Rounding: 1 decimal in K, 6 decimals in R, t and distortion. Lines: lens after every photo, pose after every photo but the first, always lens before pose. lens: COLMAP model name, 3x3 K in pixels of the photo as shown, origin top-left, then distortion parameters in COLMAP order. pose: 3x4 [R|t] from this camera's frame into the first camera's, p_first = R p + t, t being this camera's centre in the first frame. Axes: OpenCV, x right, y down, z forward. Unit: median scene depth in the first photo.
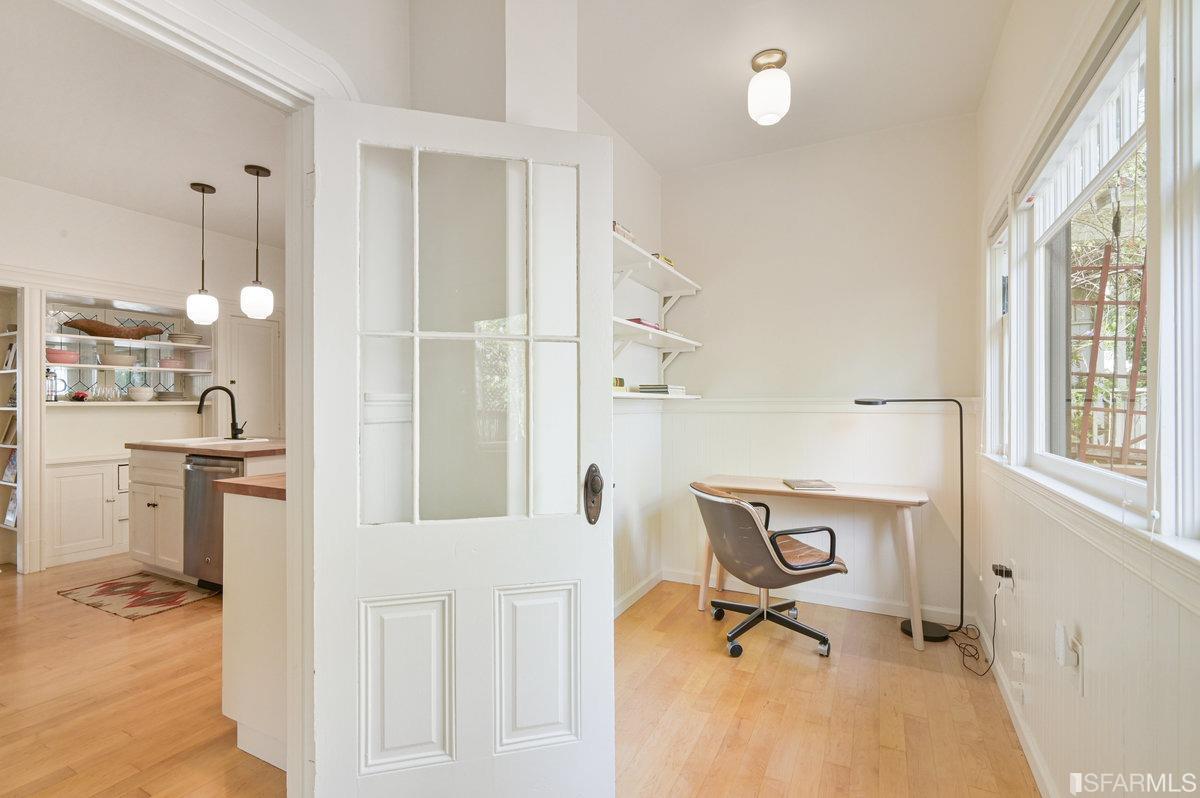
lens RADIAL K [[525.9, 0, 600.0], [0, 525.9, 399.0], [0, 0, 1]] dist [-0.002412, -0.000432]
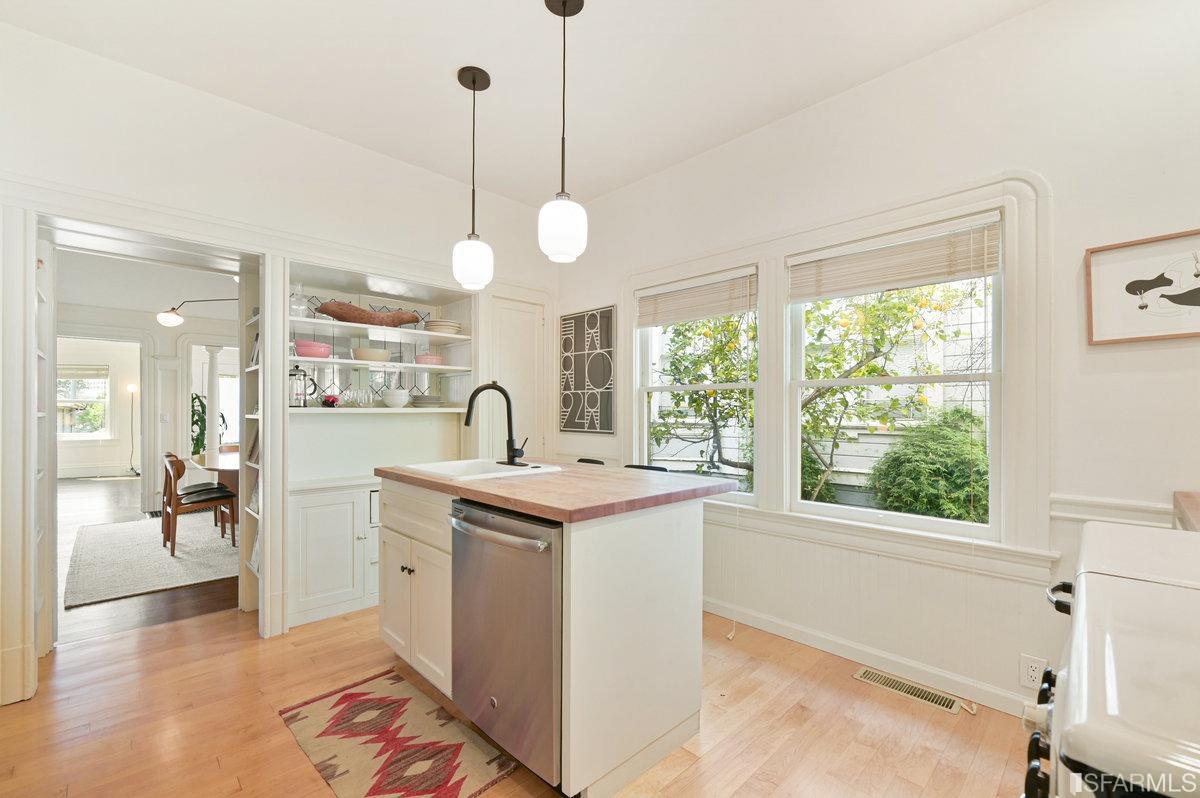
lens RADIAL K [[513.2, 0, 618.3], [0, 513.2, 405.2], [0, 0, 1]] dist [-0.002631, -0.000114]
pose [[0.950797, -0.000137, -0.309815, -0.368746], [-0.001602, 0.999984, -0.005357, 0.005040], [0.309811, 0.005590, 0.950782, 0.430279]]
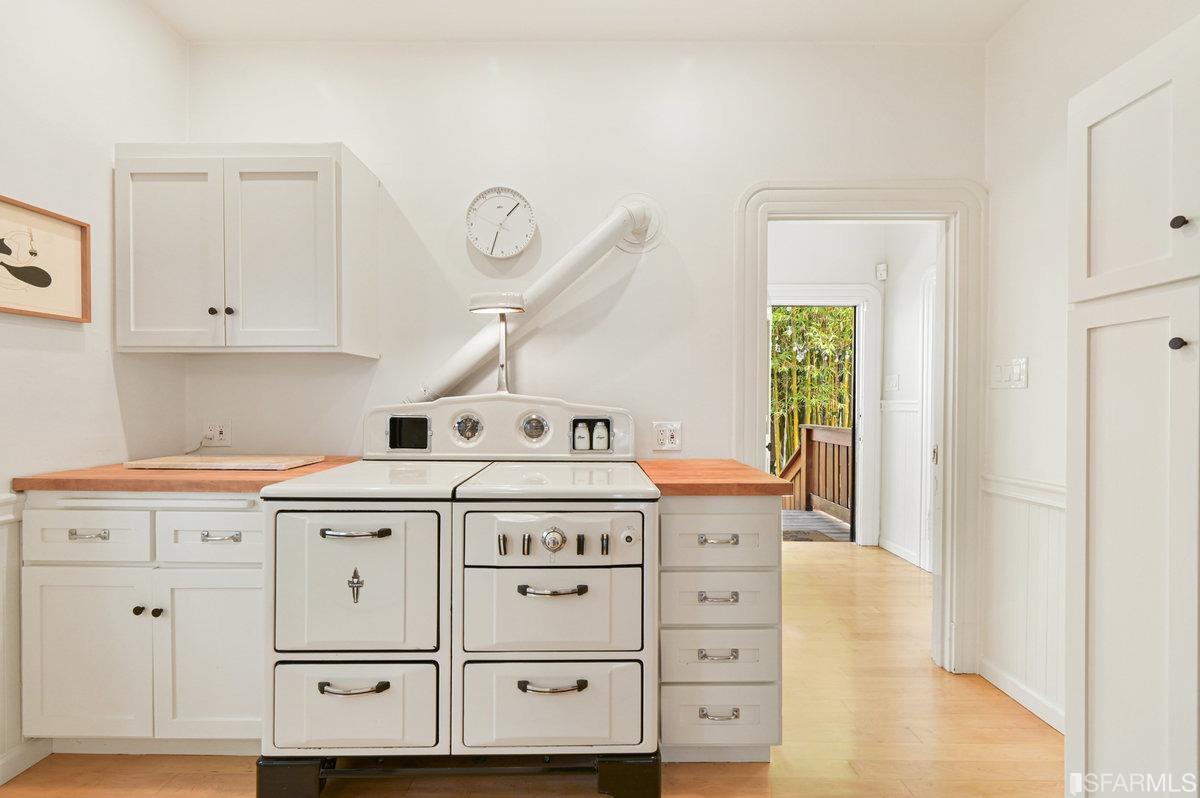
lens RADIAL K [[488.1, 0, 599.7], [0, 488.1, 405.5], [0, 0, 1]] dist [-0.000197, 0.000182]
pose [[-0.451687, -0.008882, 0.892132, -0.609042], [-0.009857, 0.999939, 0.004964, 0.011497], [-0.892122, -0.006552, -0.451747, 0.754670]]
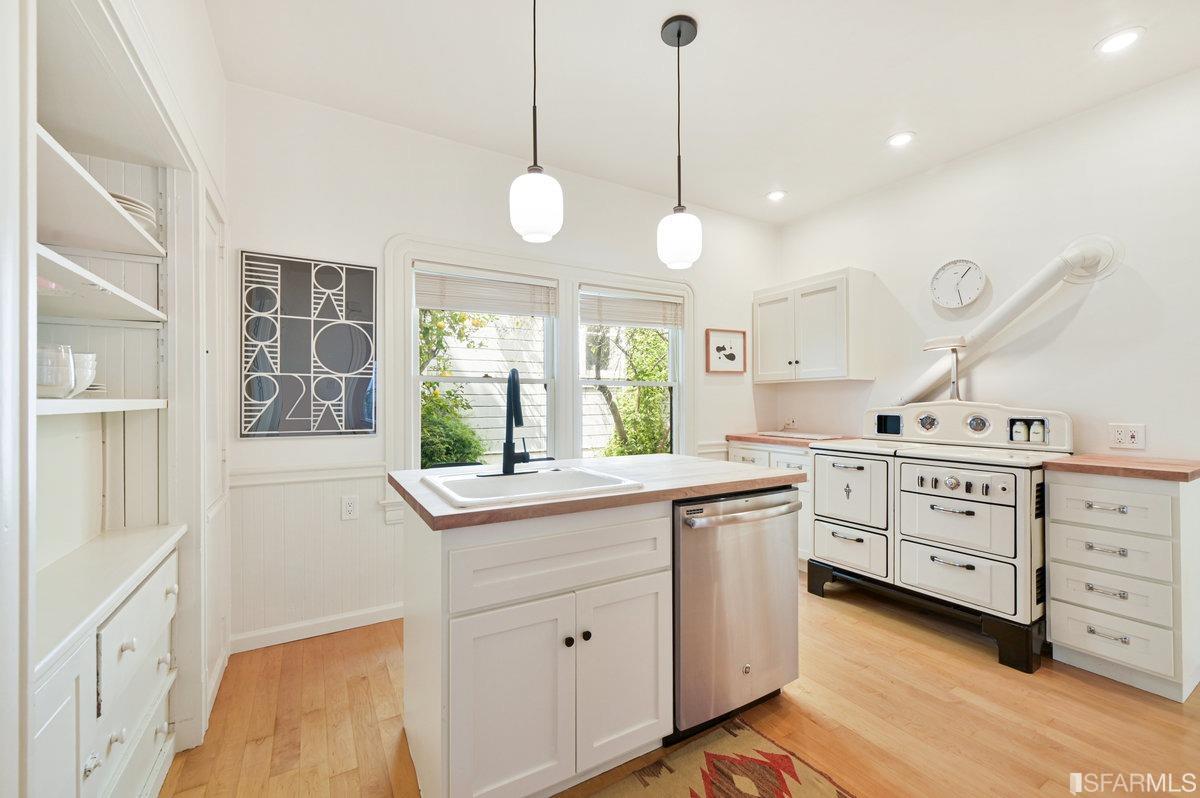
lens RADIAL K [[471.9, 0, 600.0], [0, 471.9, 399.0], [0, 0, 1]] dist [-0.000332, 0.000059]
pose [[0.542886, 0.005775, 0.839787, -1.027191], [-0.004391, 0.999982, -0.004038, 0.005414], [-0.839795, -0.001496, 0.542902, 0.680518]]
